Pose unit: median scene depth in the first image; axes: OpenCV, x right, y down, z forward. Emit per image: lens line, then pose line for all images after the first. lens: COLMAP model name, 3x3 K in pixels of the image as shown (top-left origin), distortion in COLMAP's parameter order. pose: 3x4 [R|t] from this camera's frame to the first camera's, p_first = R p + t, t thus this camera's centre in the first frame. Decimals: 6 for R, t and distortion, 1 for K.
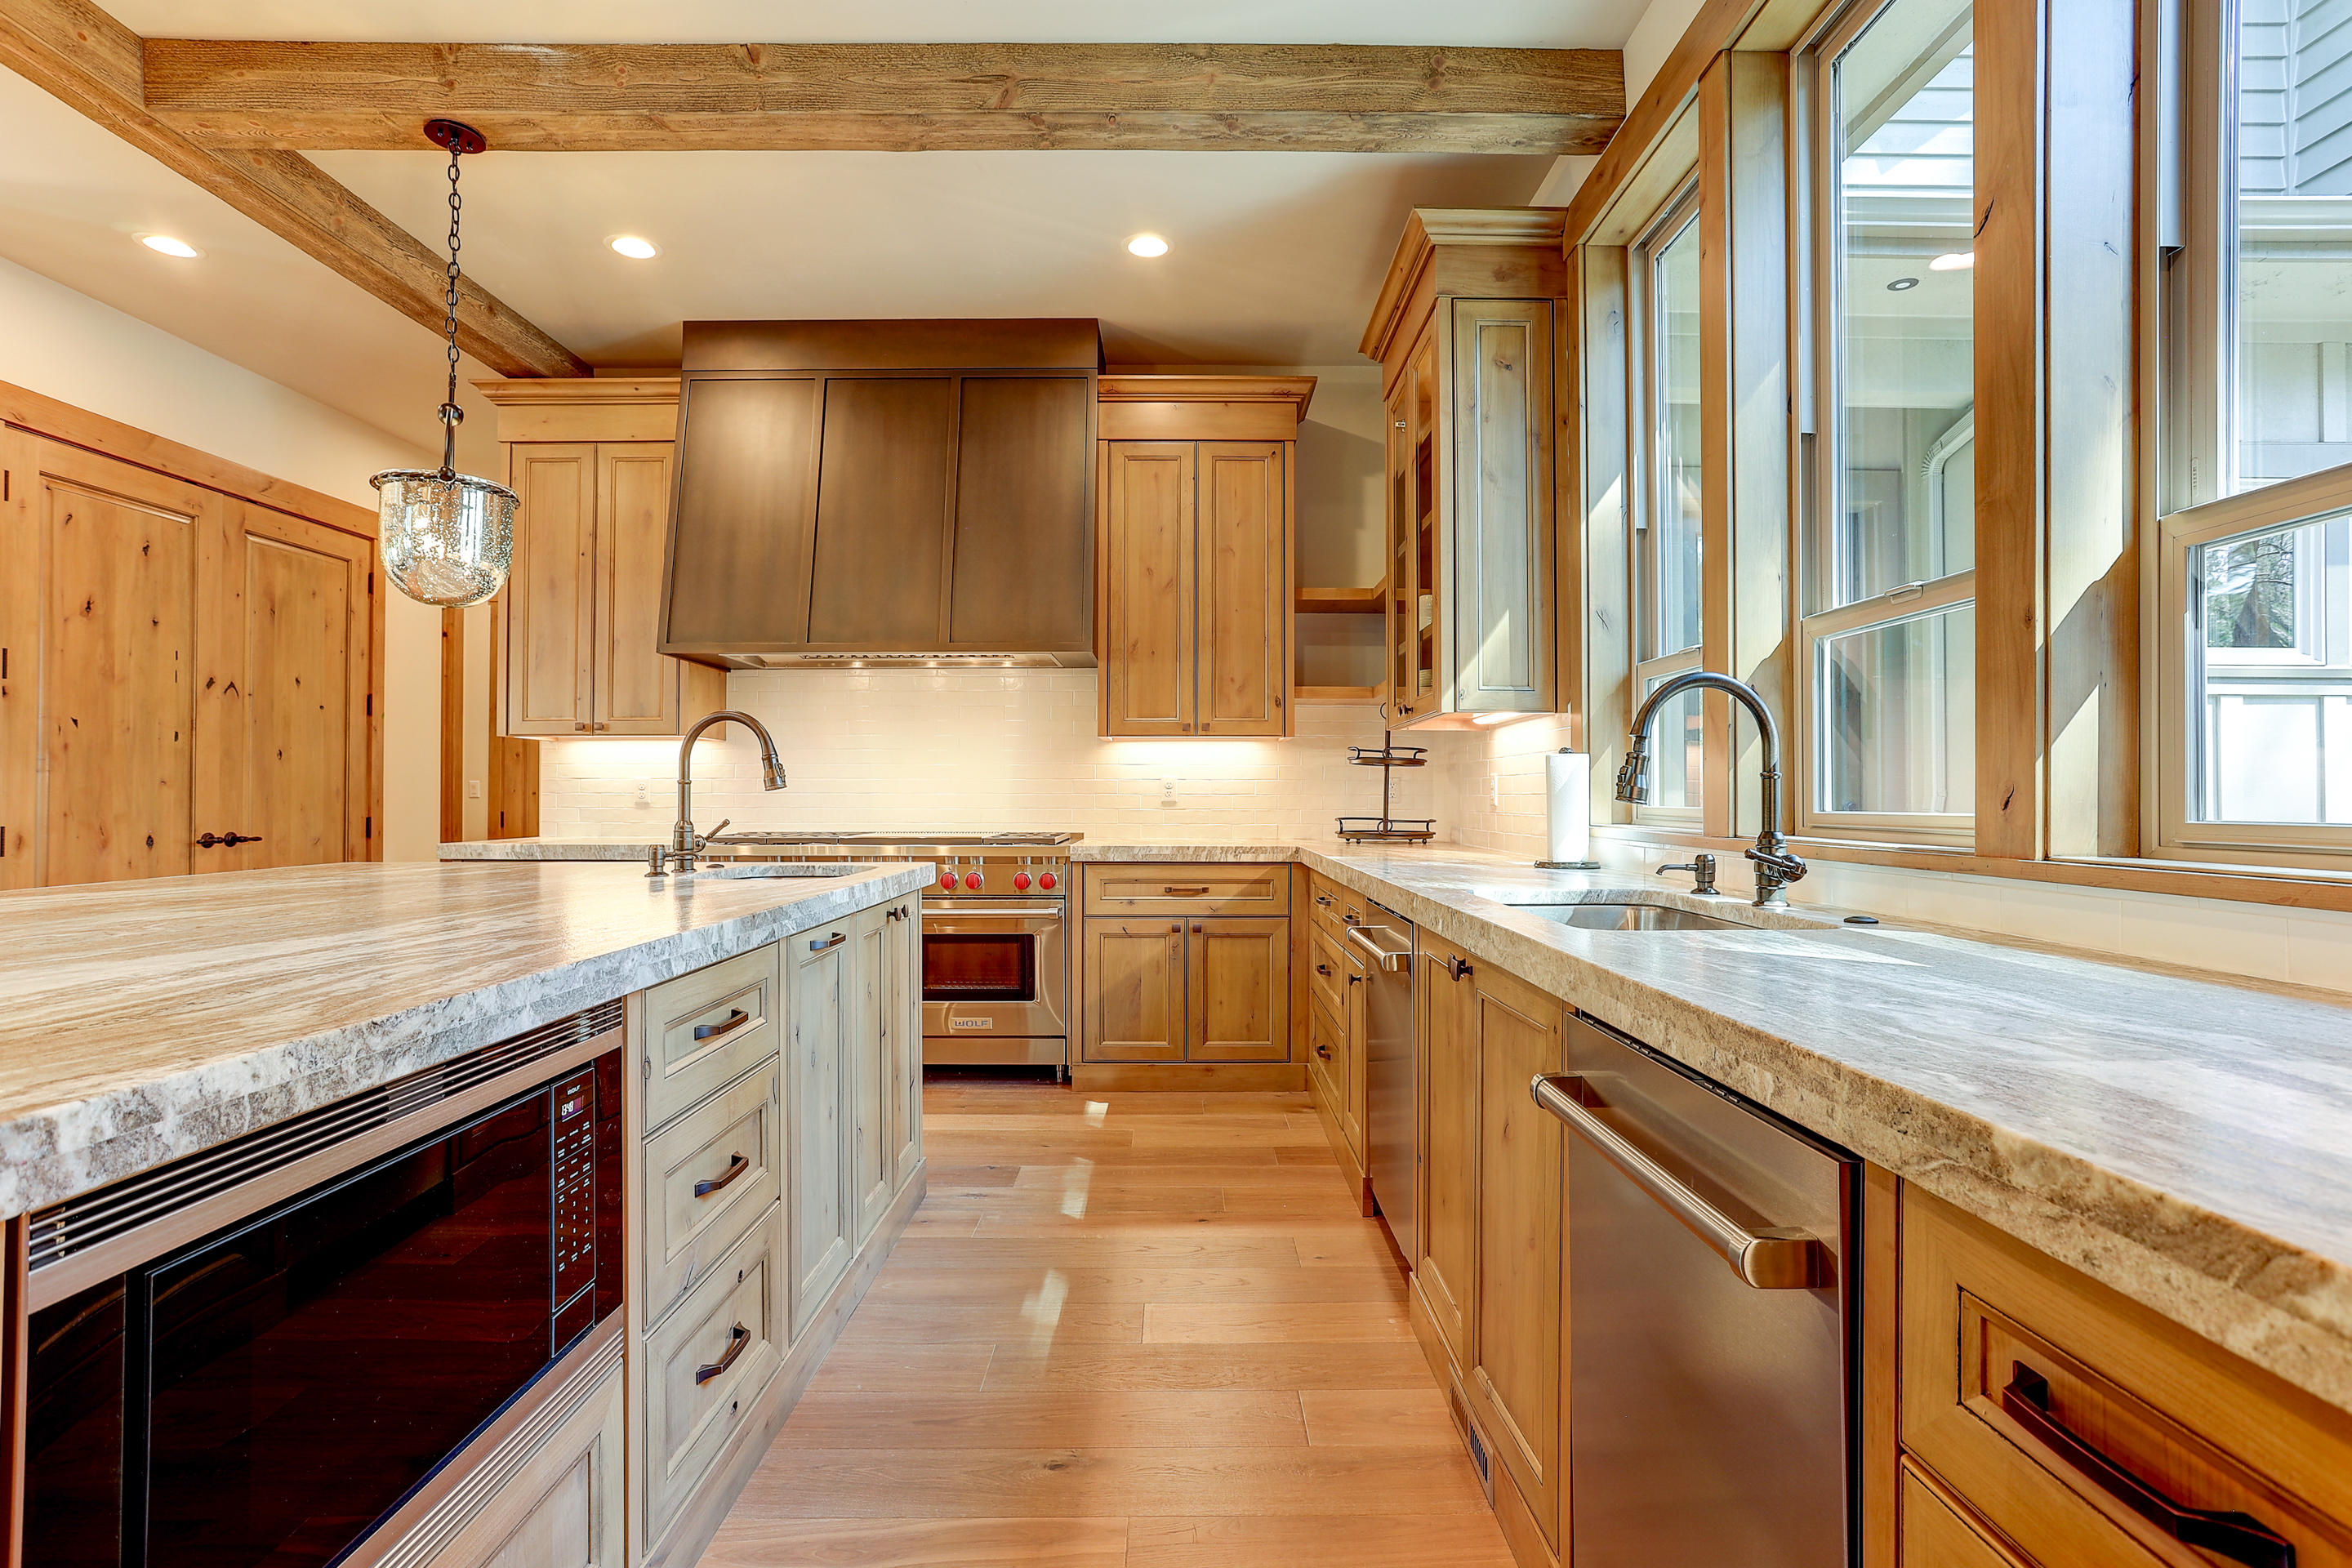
lens RADIAL K [[1140.4, 0, 1188.2], [0, 1140.4, 790.3], [0, 0, 1]] dist [-0.053972, 0.018712]
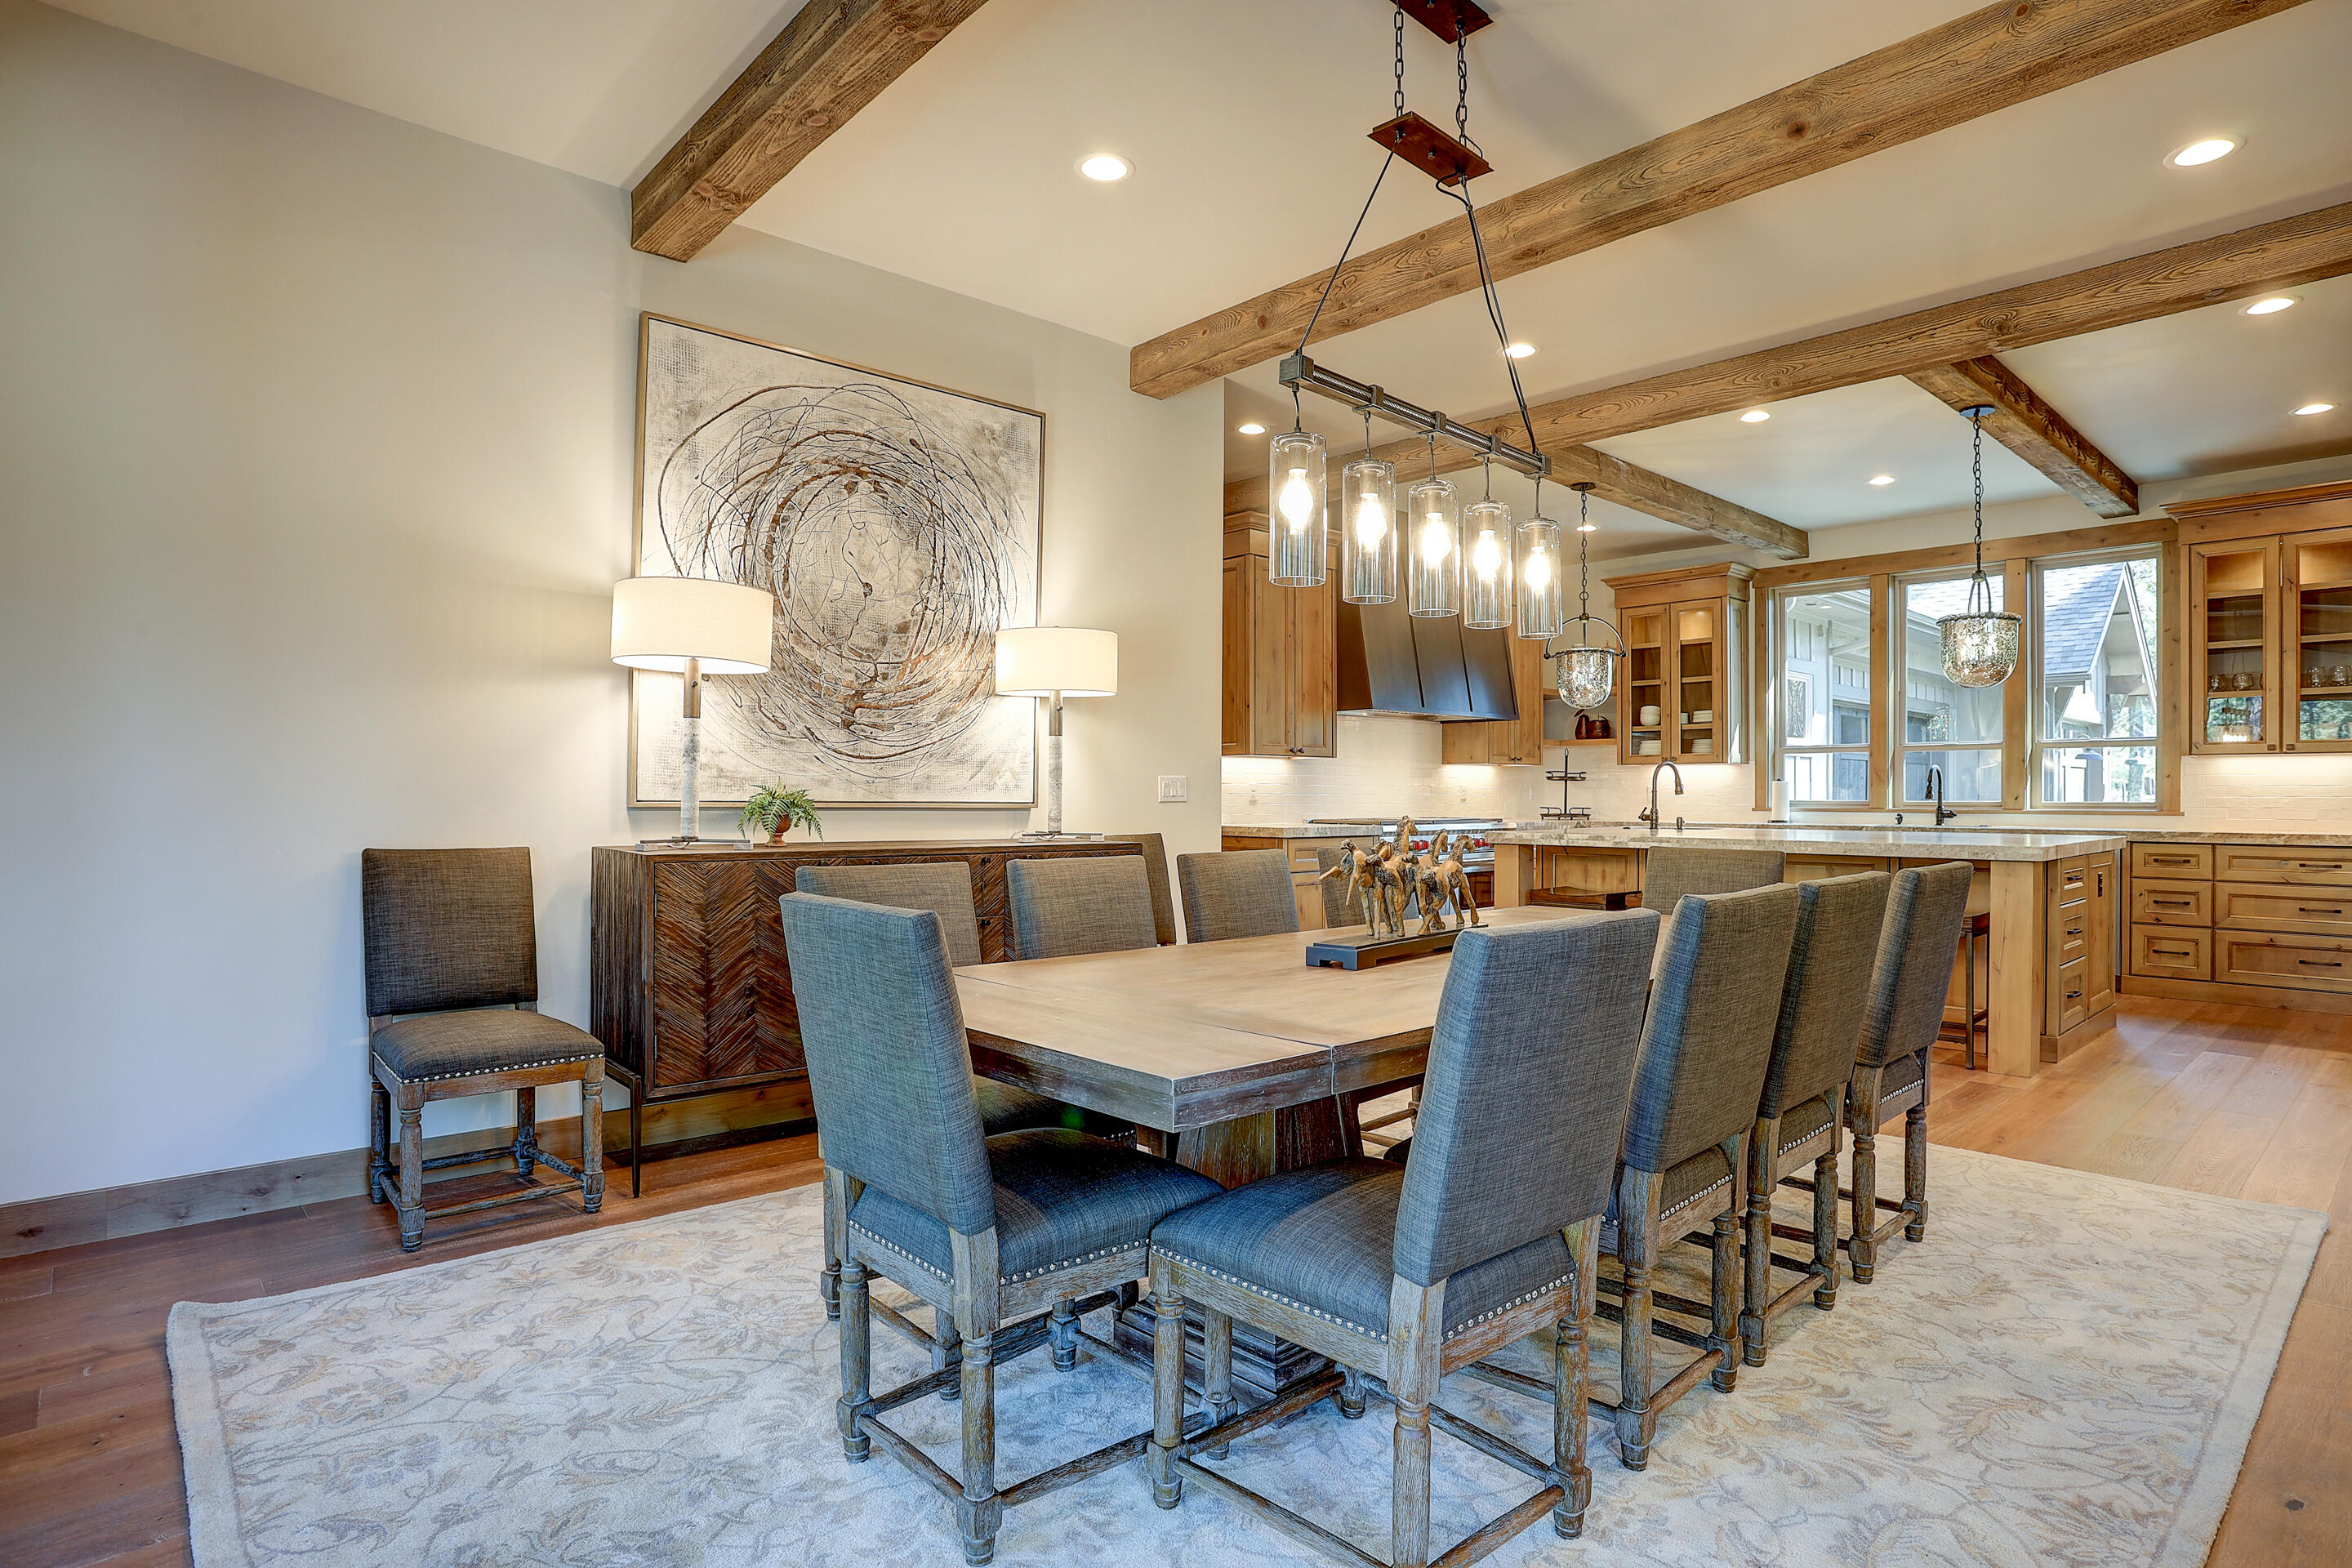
lens RADIAL K [[1230.5, 0, 1184.6], [0, 1230.5, 791.5], [0, 0, 1]] dist [-0.055169, 0.024074]
pose [[0.750488, 0.002640, 0.660879, -2.454146], [-0.005508, 0.999982, 0.002259, -0.004877], [-0.660861, -0.005335, 0.750489, -0.230108]]
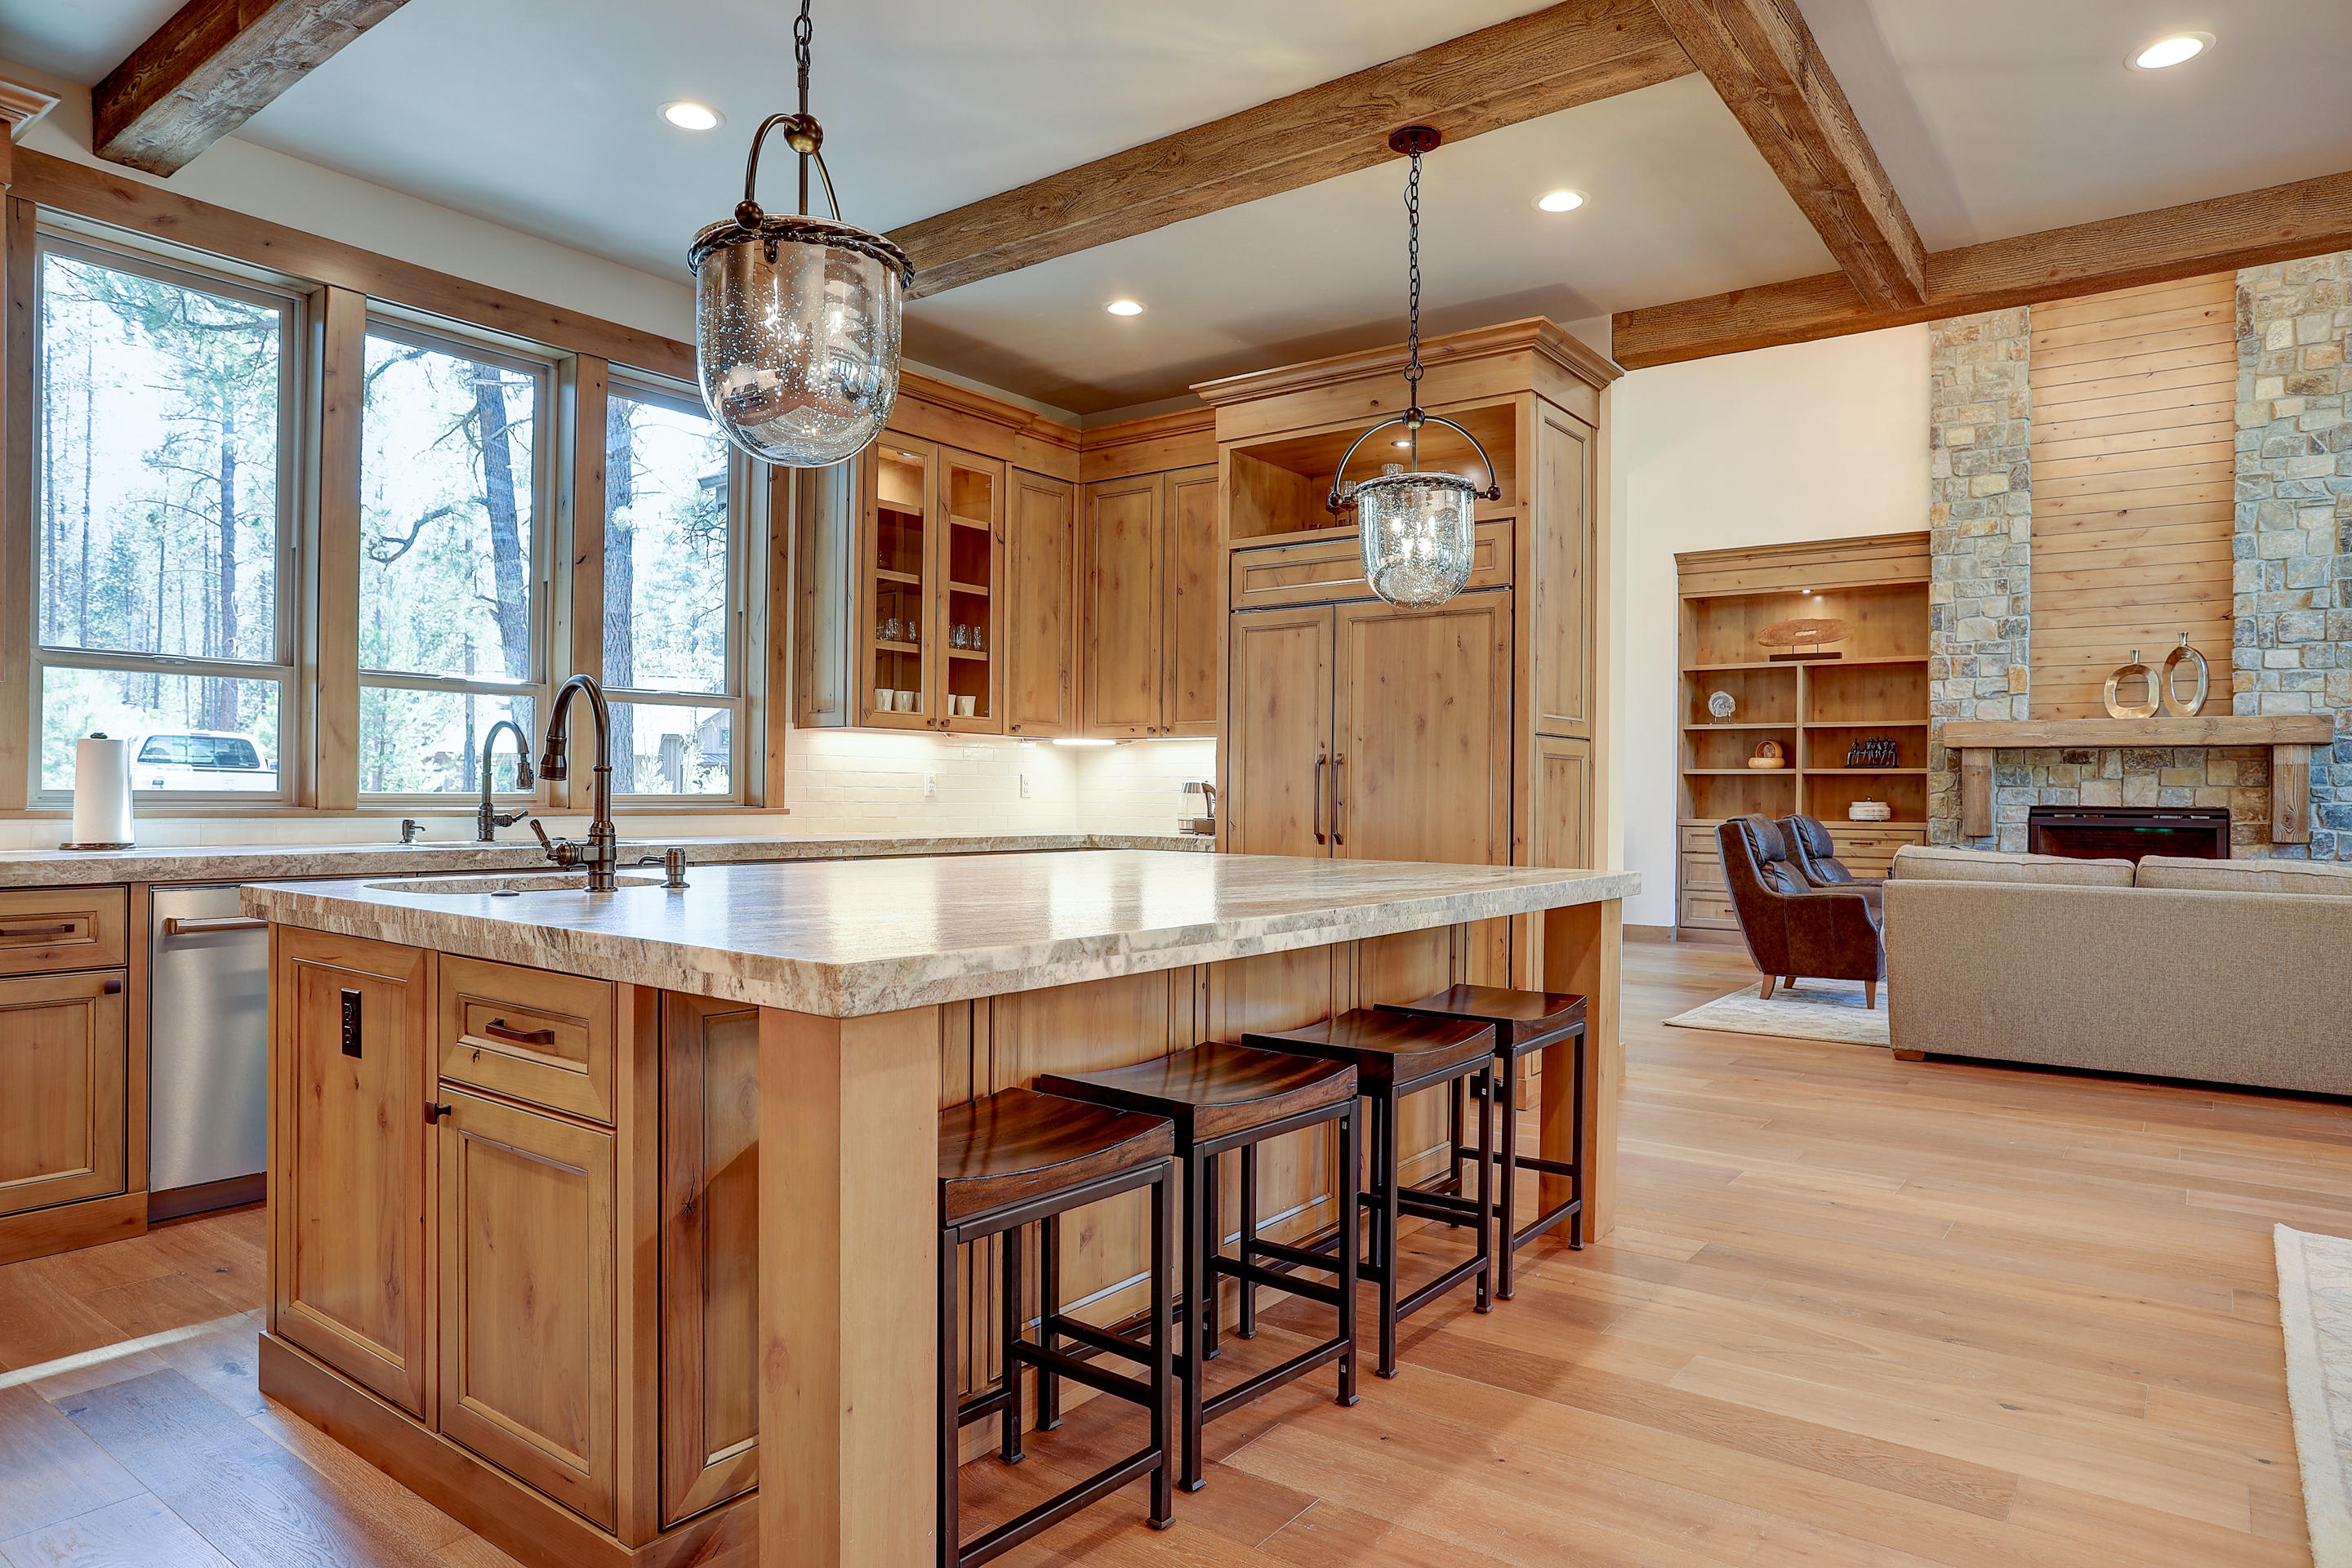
lens RADIAL K [[1404.2, 0, 1207.9], [0, 1404.2, 789.5], [0, 0, 1]] dist [-0.052698, 0.037674]
pose [[-0.793948, -0.008945, 0.607920, -1.121214], [-0.015791, 0.999858, -0.005910, 0.005100], [-0.607780, -0.014292, -0.793977, 1.265145]]
